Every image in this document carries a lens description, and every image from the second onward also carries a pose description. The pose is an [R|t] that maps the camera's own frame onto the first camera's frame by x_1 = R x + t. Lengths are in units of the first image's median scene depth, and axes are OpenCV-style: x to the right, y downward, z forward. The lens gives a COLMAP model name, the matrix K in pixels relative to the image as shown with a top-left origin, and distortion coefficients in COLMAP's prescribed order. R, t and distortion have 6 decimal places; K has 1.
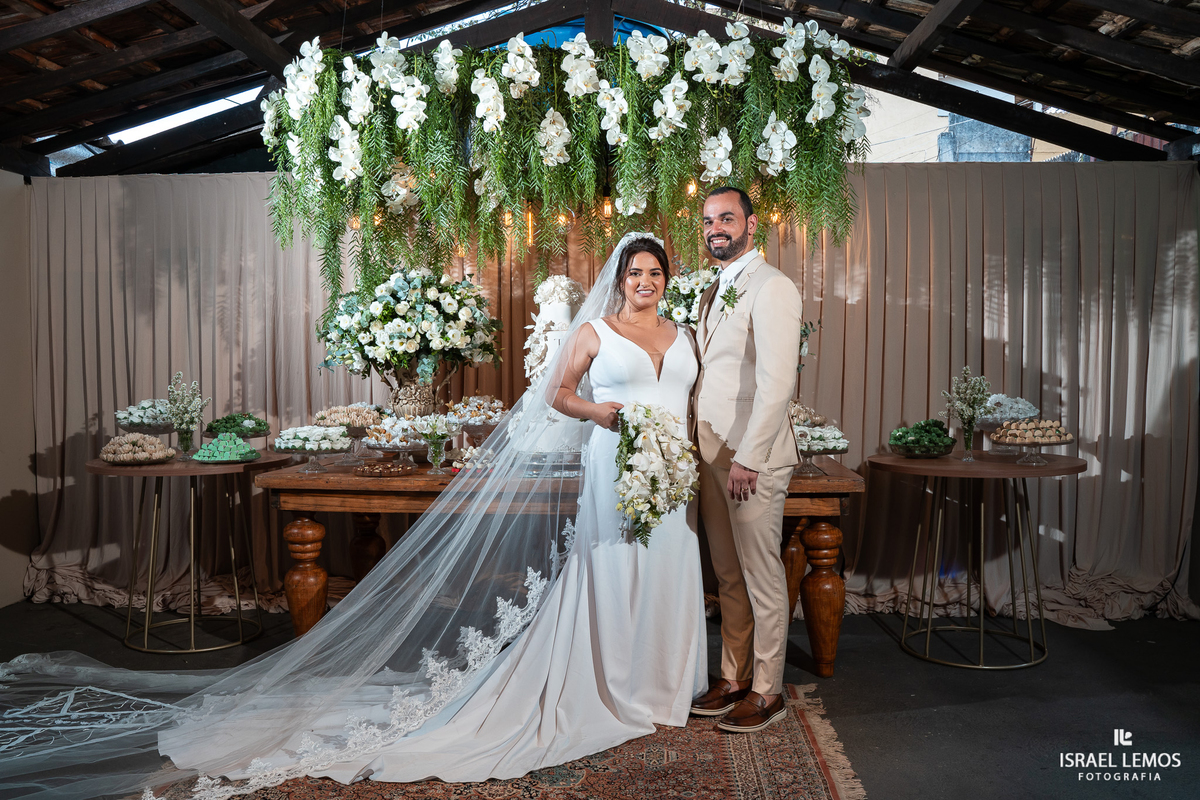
lens RADIAL K [[981.3, 0, 597.5], [0, 981.3, 400.1], [0, 0, 1]] dist [-0.120212, 0.094075]
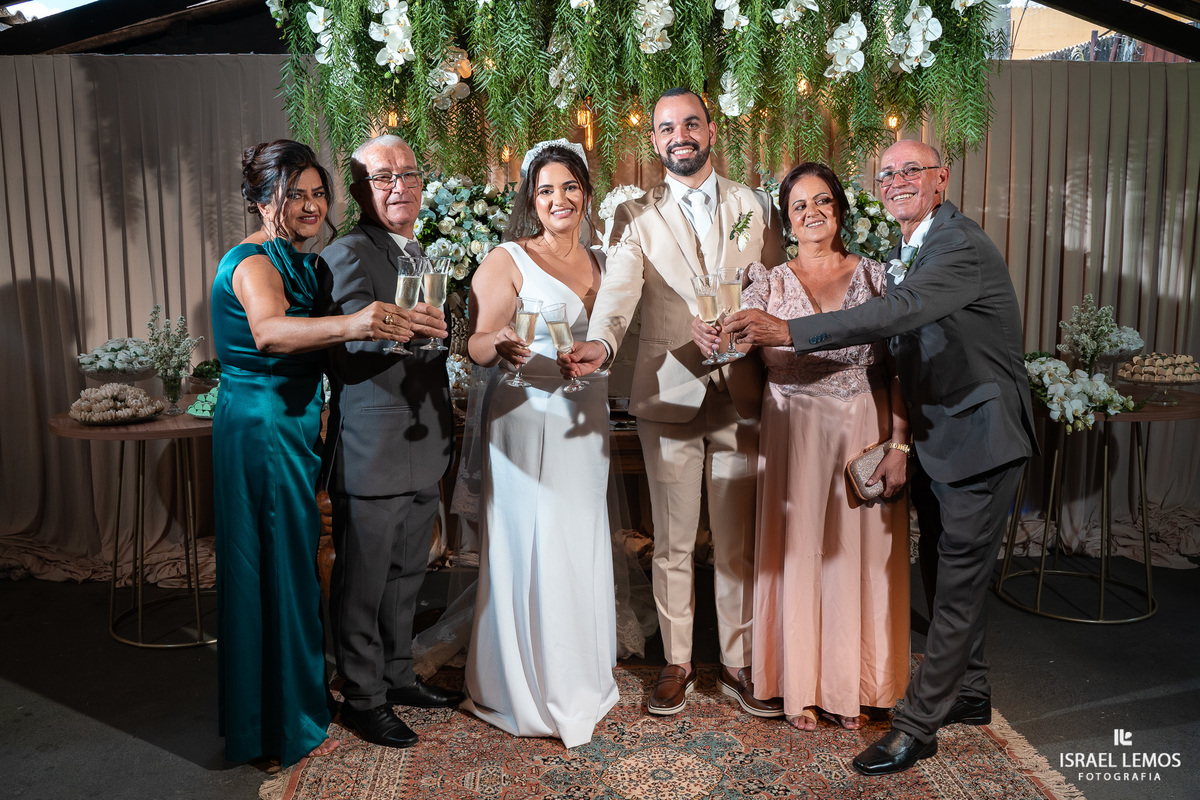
lens RADIAL K [[981.3, 0, 596.1], [0, 981.3, 399.6], [0, 0, 1]] dist [-0.120212, 0.094075]
pose [[0.992953, -0.020916, 0.116647, -0.174281], [0.008377, 0.994227, 0.106972, -0.035296], [-0.118211, -0.105241, 0.987396, 0.158153]]
